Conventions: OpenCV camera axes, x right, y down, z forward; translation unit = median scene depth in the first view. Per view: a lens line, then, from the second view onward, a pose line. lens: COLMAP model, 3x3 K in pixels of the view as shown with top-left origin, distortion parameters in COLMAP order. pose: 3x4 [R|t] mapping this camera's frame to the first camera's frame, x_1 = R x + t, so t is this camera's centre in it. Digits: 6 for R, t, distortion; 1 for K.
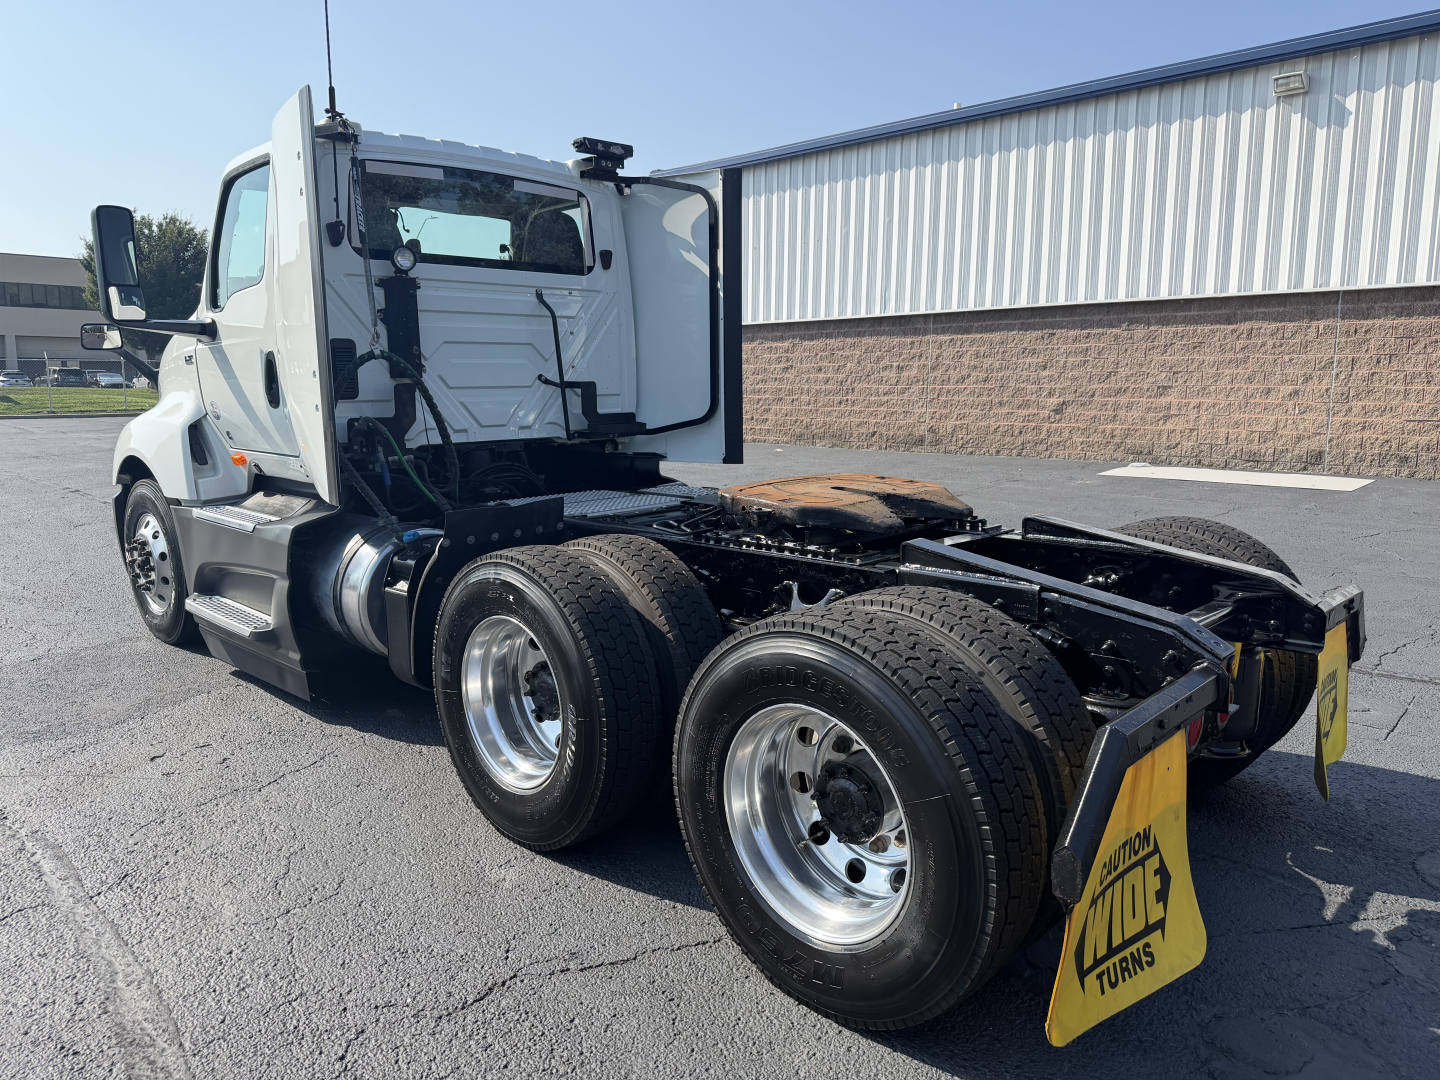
lens RADIAL K [[1005.0, 0, 715.8], [0, 1005.0, 541.4], [0, 0, 1]] dist [0.000036, -0.010777]
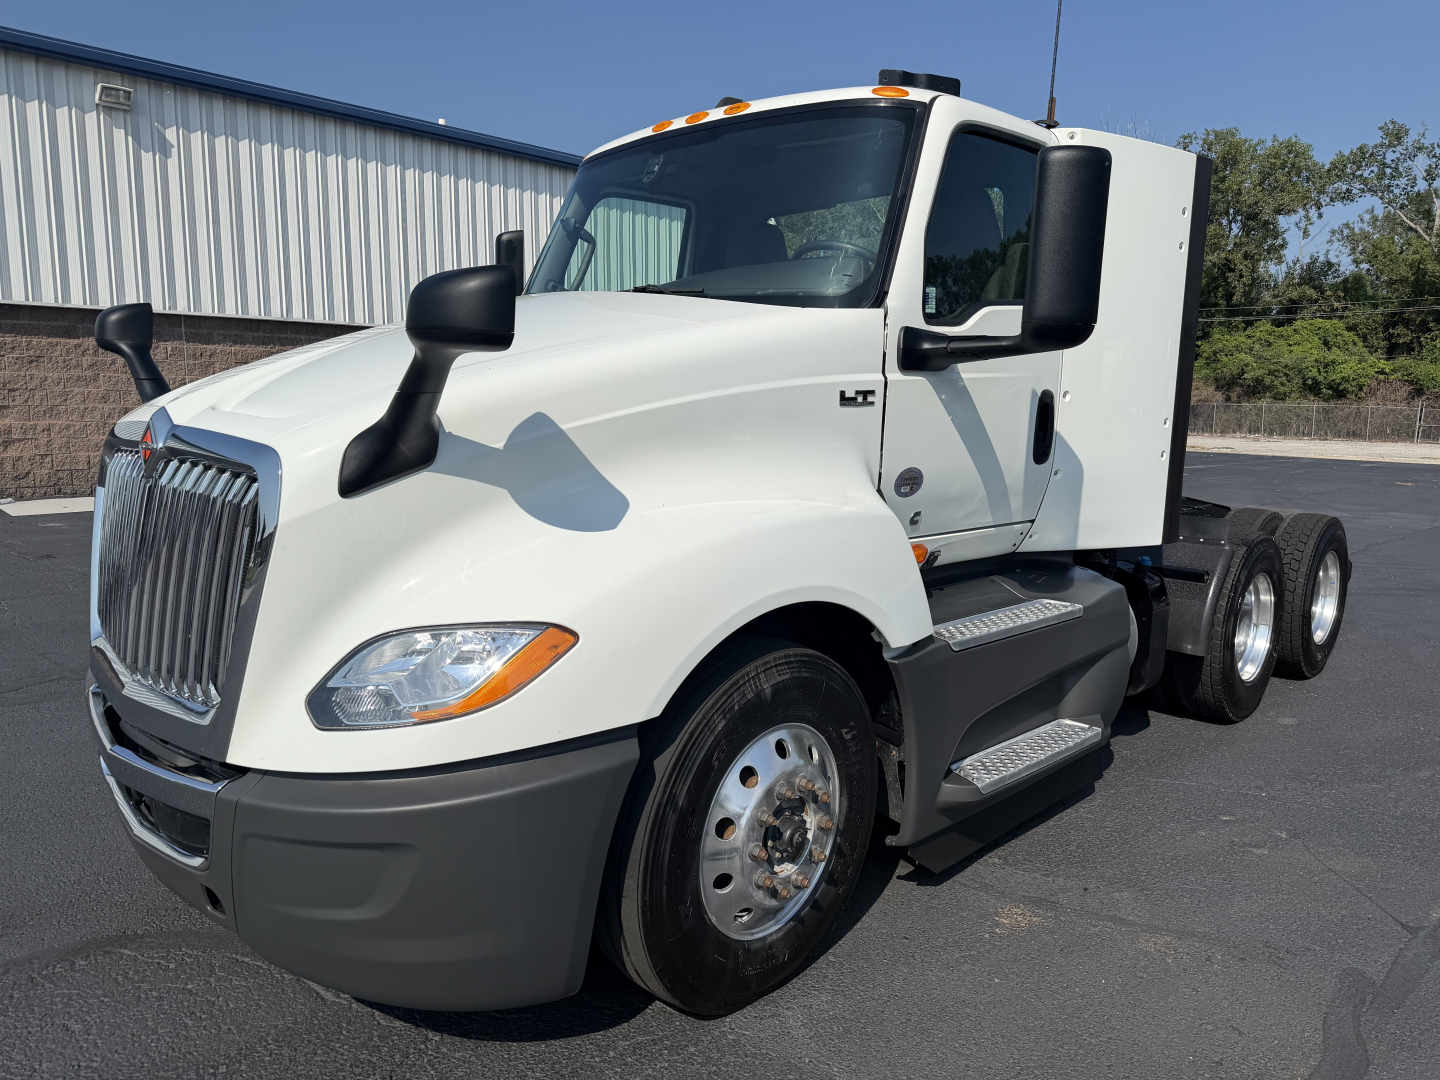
lens RADIAL K [[1005.0, 0, 716.3], [0, 1005.0, 542.1], [0, 0, 1]] dist [0.000036, -0.010777]
pose [[0.041333, -0.130087, 0.990641, -0.391245], [0.151545, 0.980833, 0.122477, -0.057381], [-0.987586, 0.145064, 0.060255, 0.393181]]
